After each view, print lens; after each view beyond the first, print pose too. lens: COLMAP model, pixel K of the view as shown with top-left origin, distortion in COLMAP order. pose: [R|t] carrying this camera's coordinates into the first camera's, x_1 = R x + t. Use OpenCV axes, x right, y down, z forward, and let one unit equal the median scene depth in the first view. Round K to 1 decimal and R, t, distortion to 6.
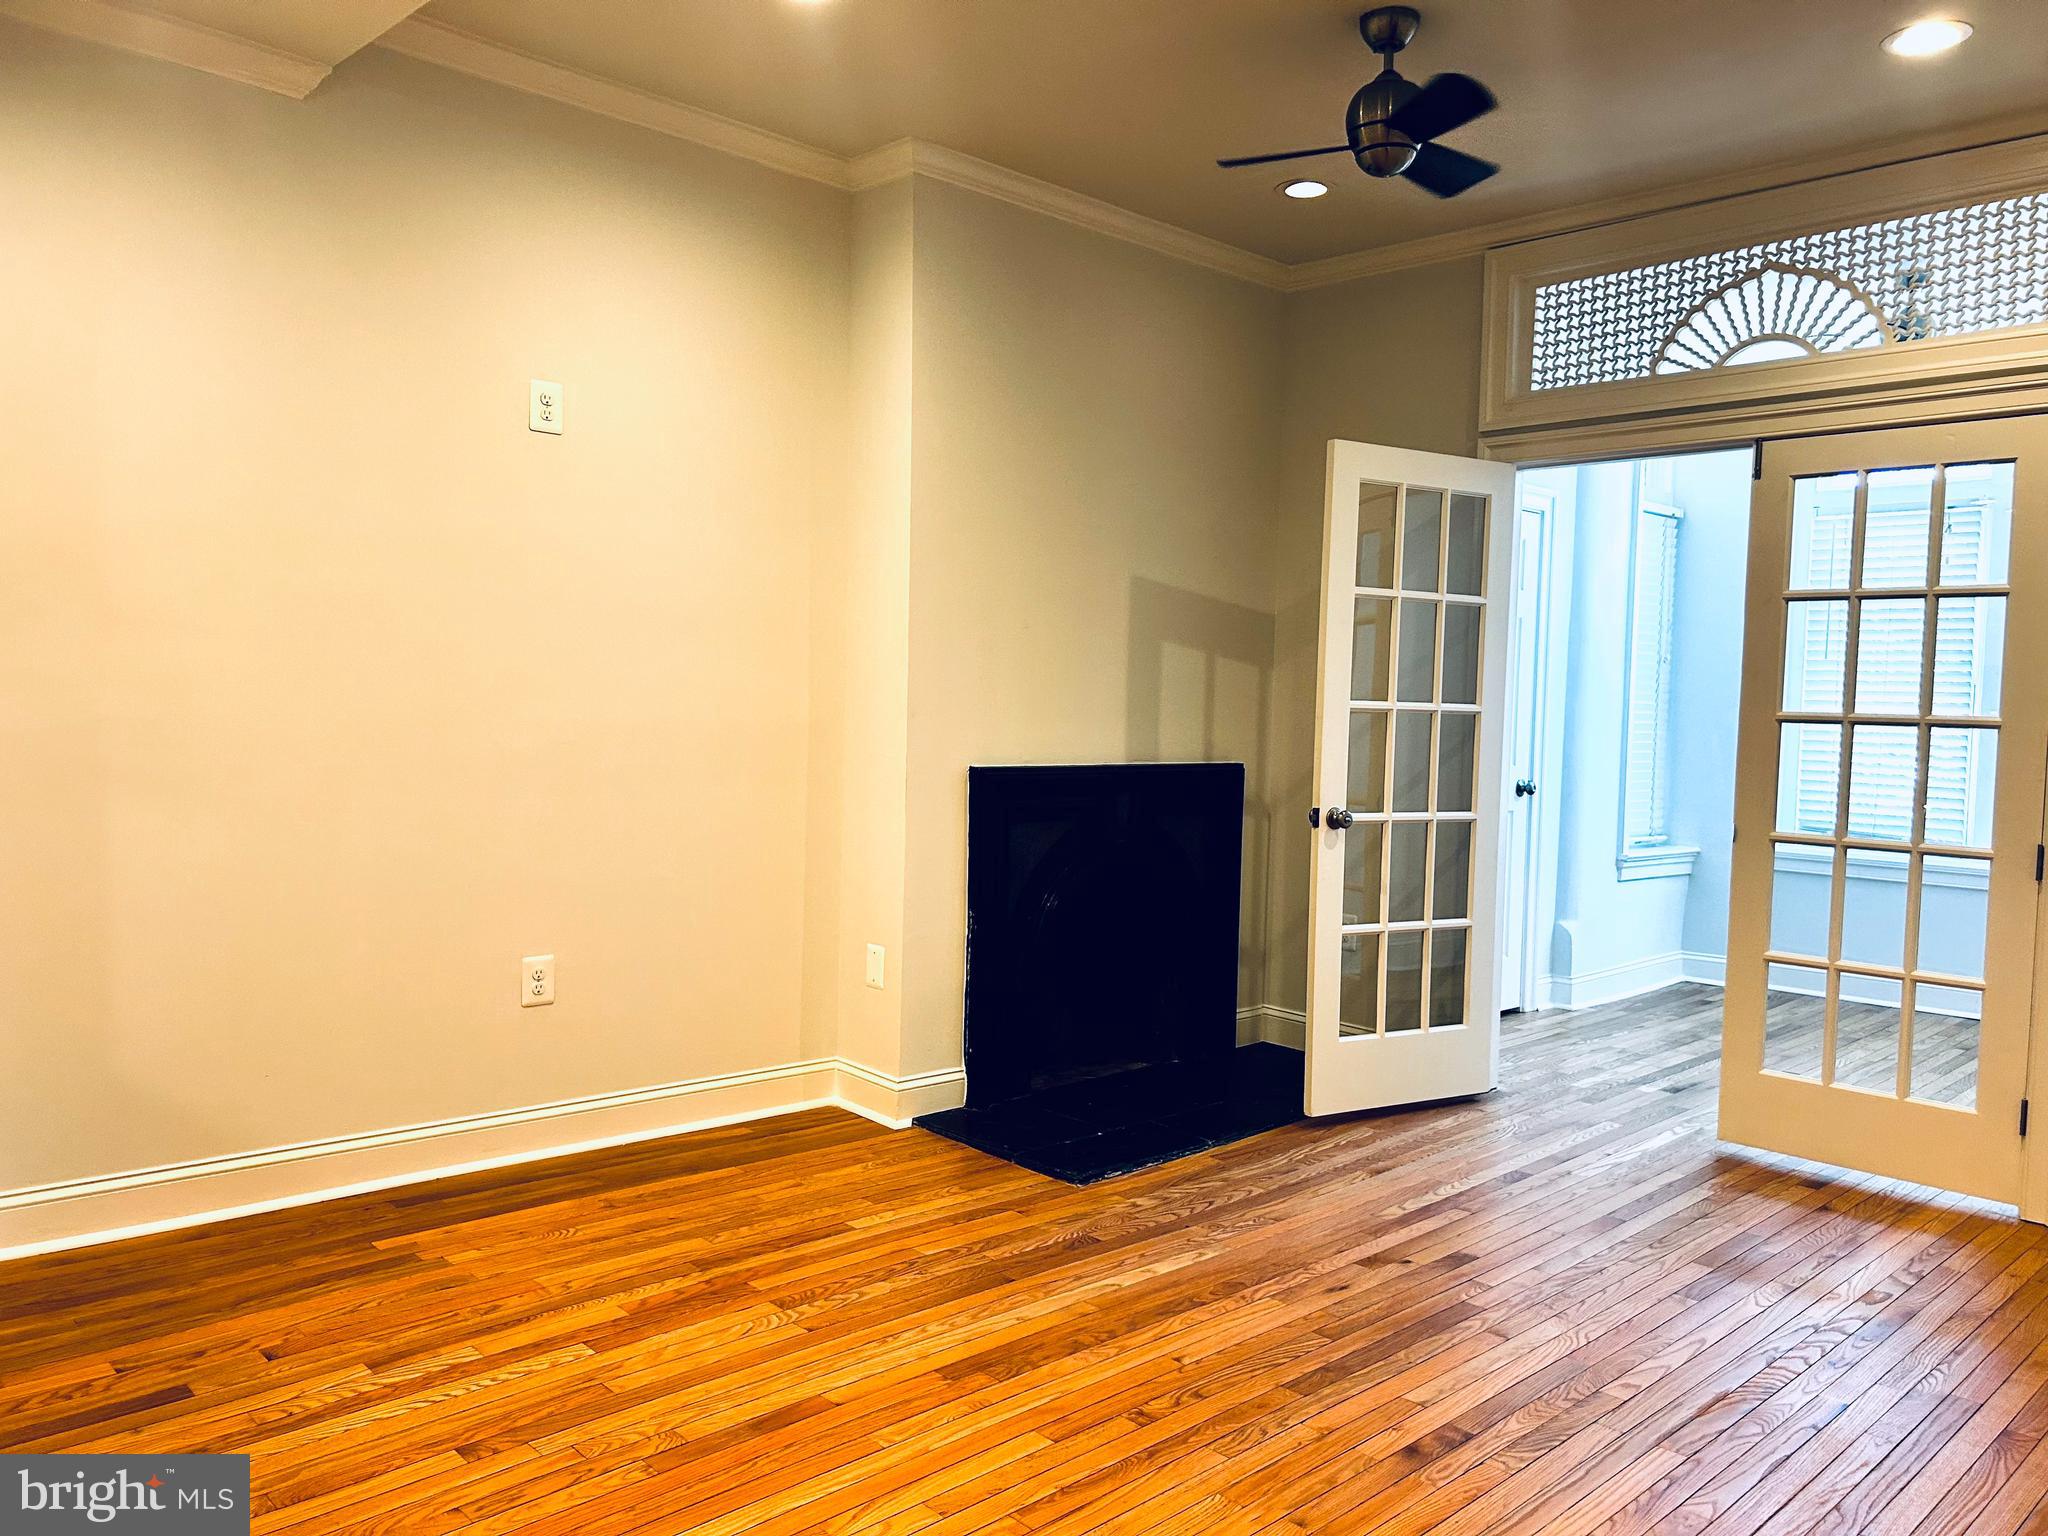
lens RADIAL K [[1534.3, 0, 1022.7], [0, 1534.3, 761.2], [0, 0, 1]] dist [0.001377, 0.003383]
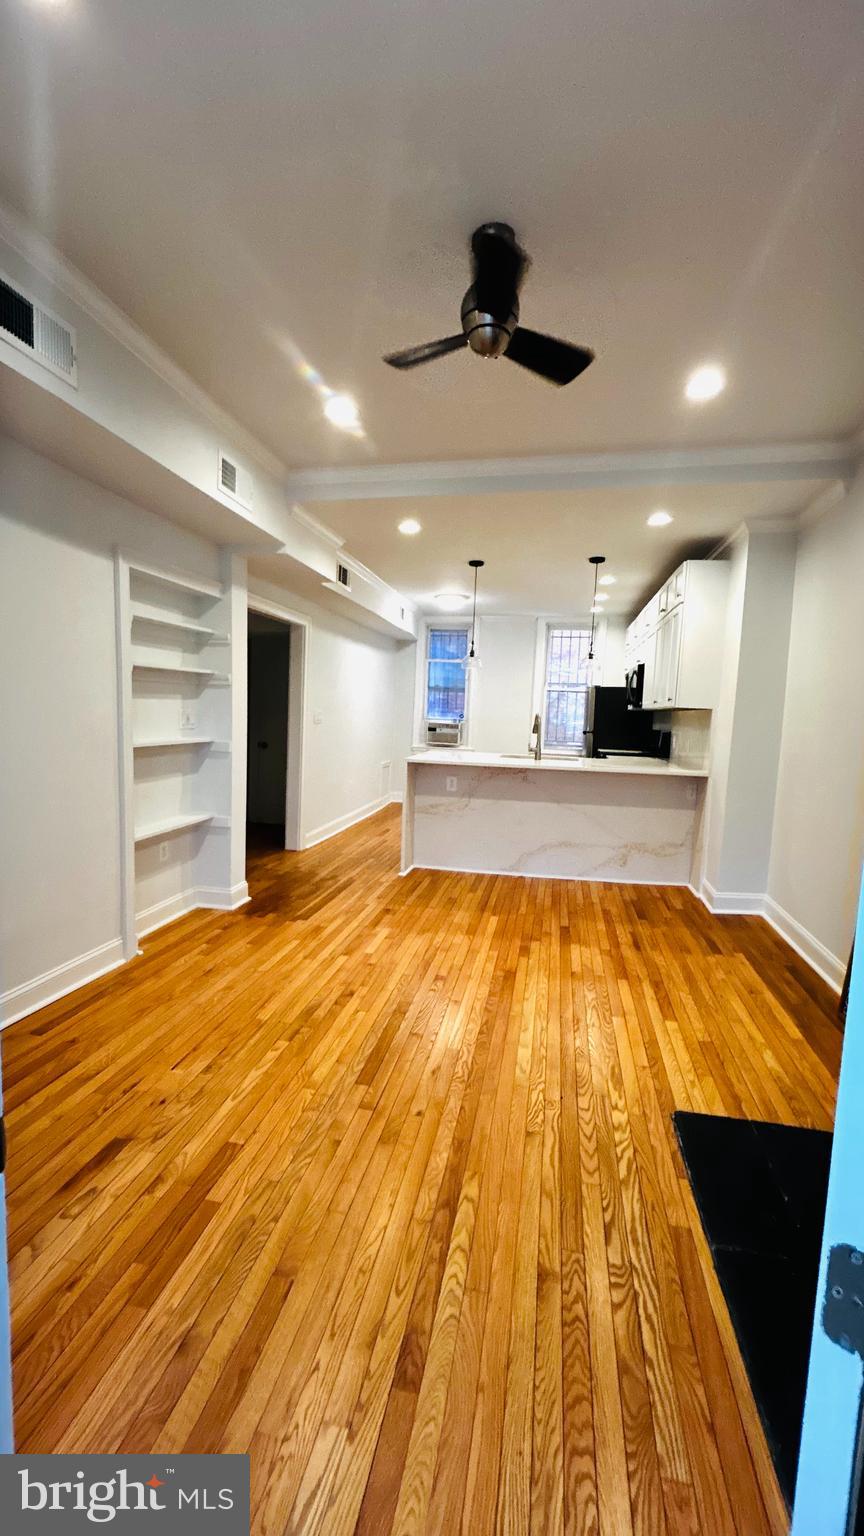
lens RADIAL K [[610.5, 0, 429.3], [0, 610.5, 770.2], [0, 0, 1]] dist [-0.001024, 0.000142]
pose [[-0.820093, 0.003921, -0.572216, 0.440989], [-0.077847, 0.989915, 0.118352, -0.054857], [0.566910, 0.141605, -0.811518, 1.096533]]
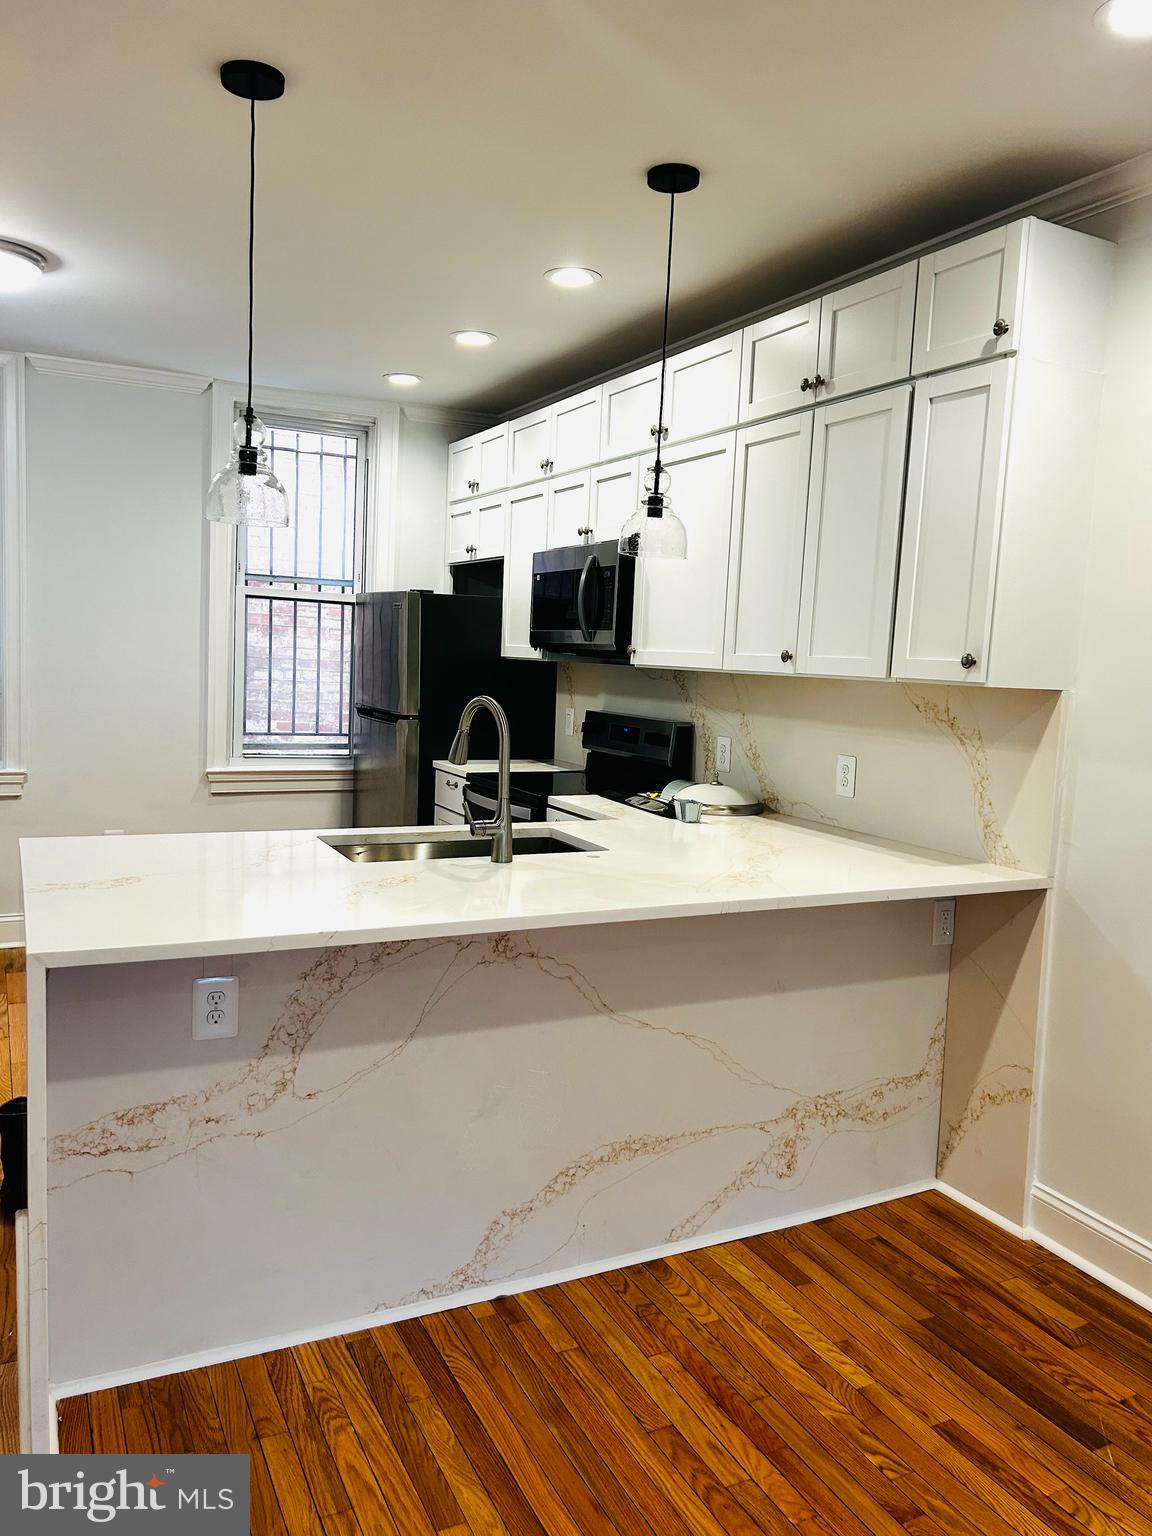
lens RADIAL K [[1150.7, 0, 570.2], [0, 1150.7, 775.8], [0, 0, 1]] dist [0.001377, 0.003383]
pose [[-0.302346, 0.068190, -0.950756, 0.184060], [-0.086929, 0.991309, 0.098742, -0.064550], [0.949226, 0.112503, -0.293790, 0.484056]]
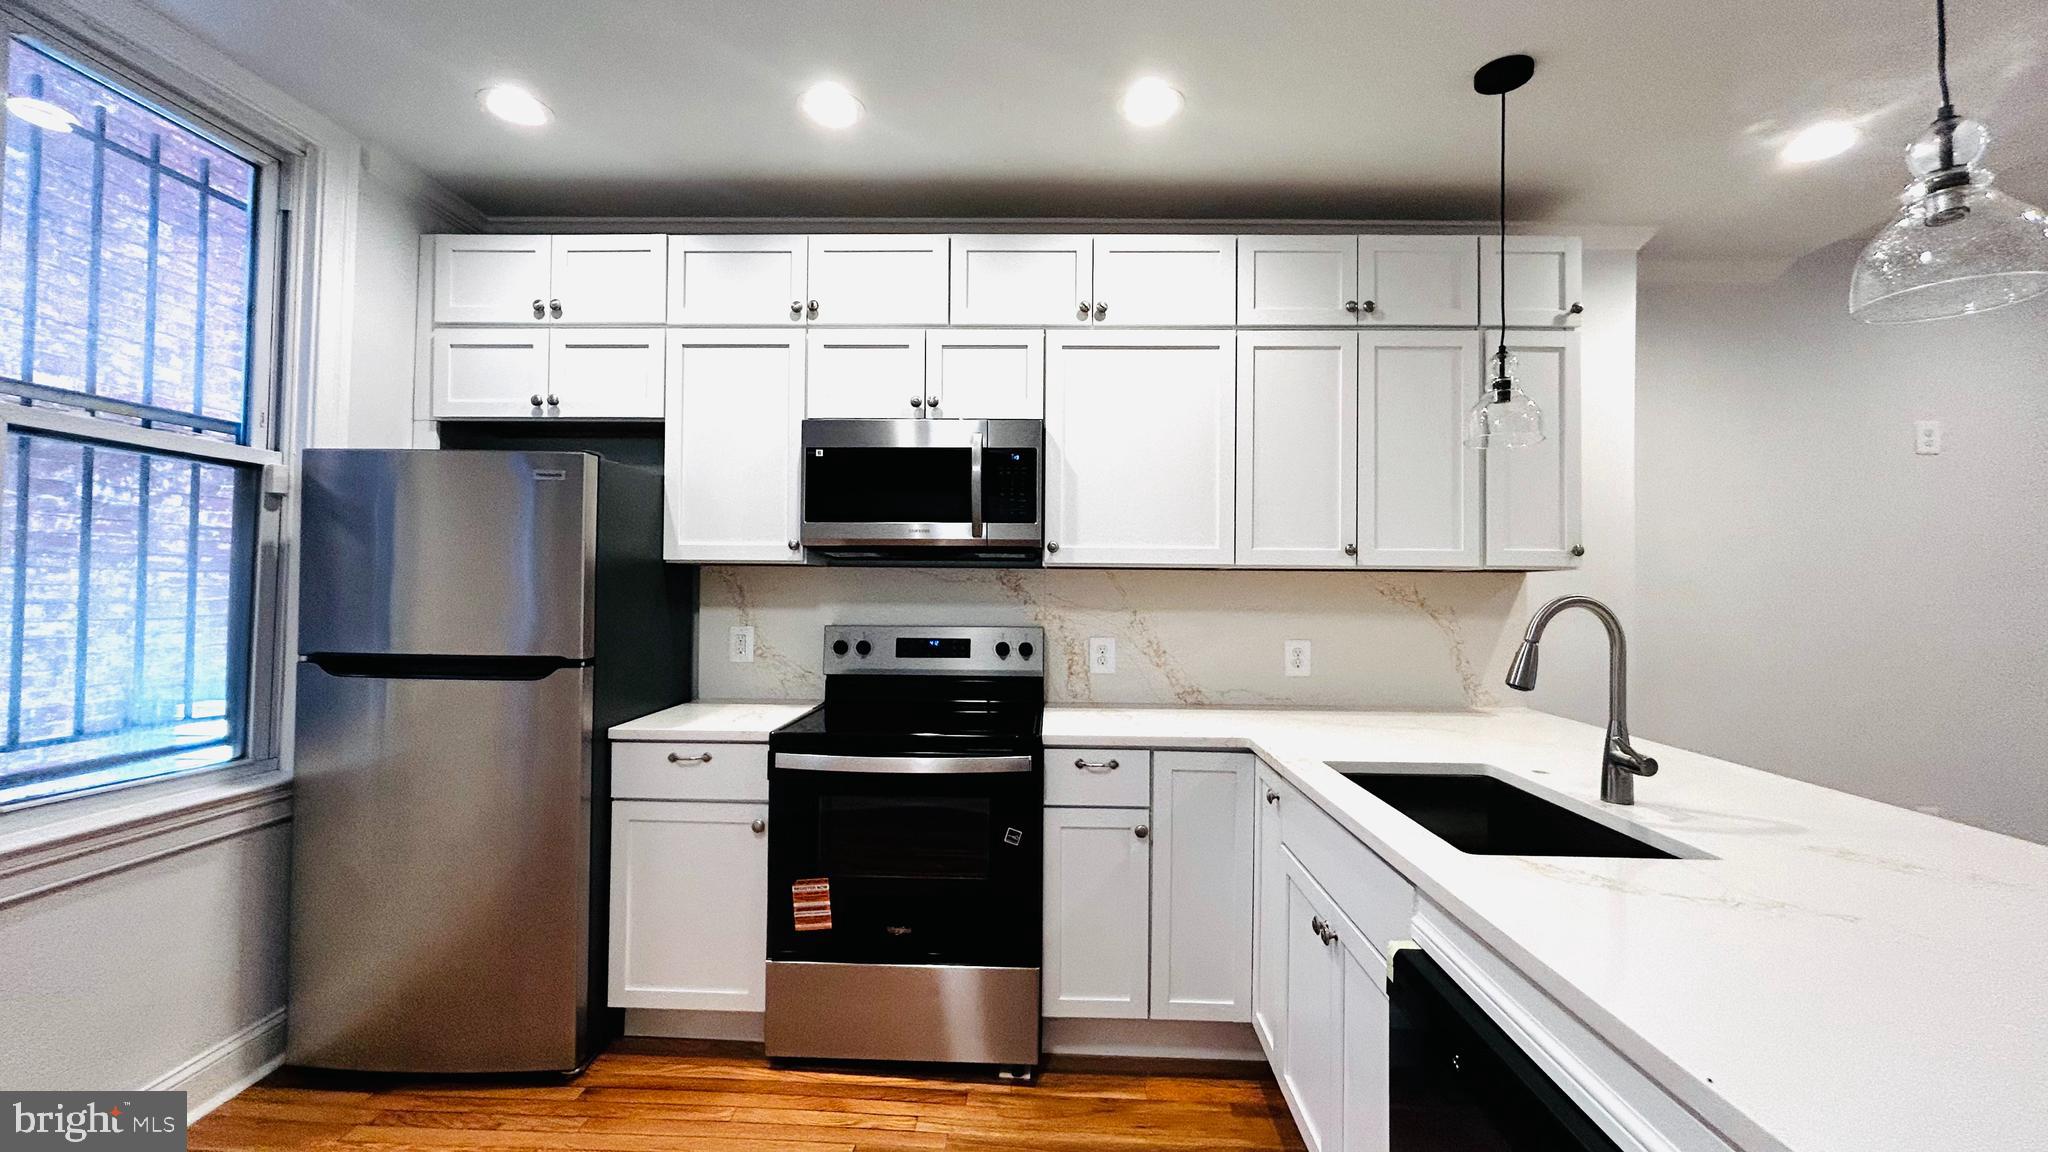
lens RADIAL K [[814.0, 0, 1029.3], [0, 814.0, 572.2], [0, 0, 1]] dist [-0.001024, 0.000142]
pose [[0.704856, -0.030418, -0.708698, -0.335136], [-0.022185, 0.997646, -0.064885, -0.022645], [0.709003, 0.061457, 0.702522, -0.171631]]
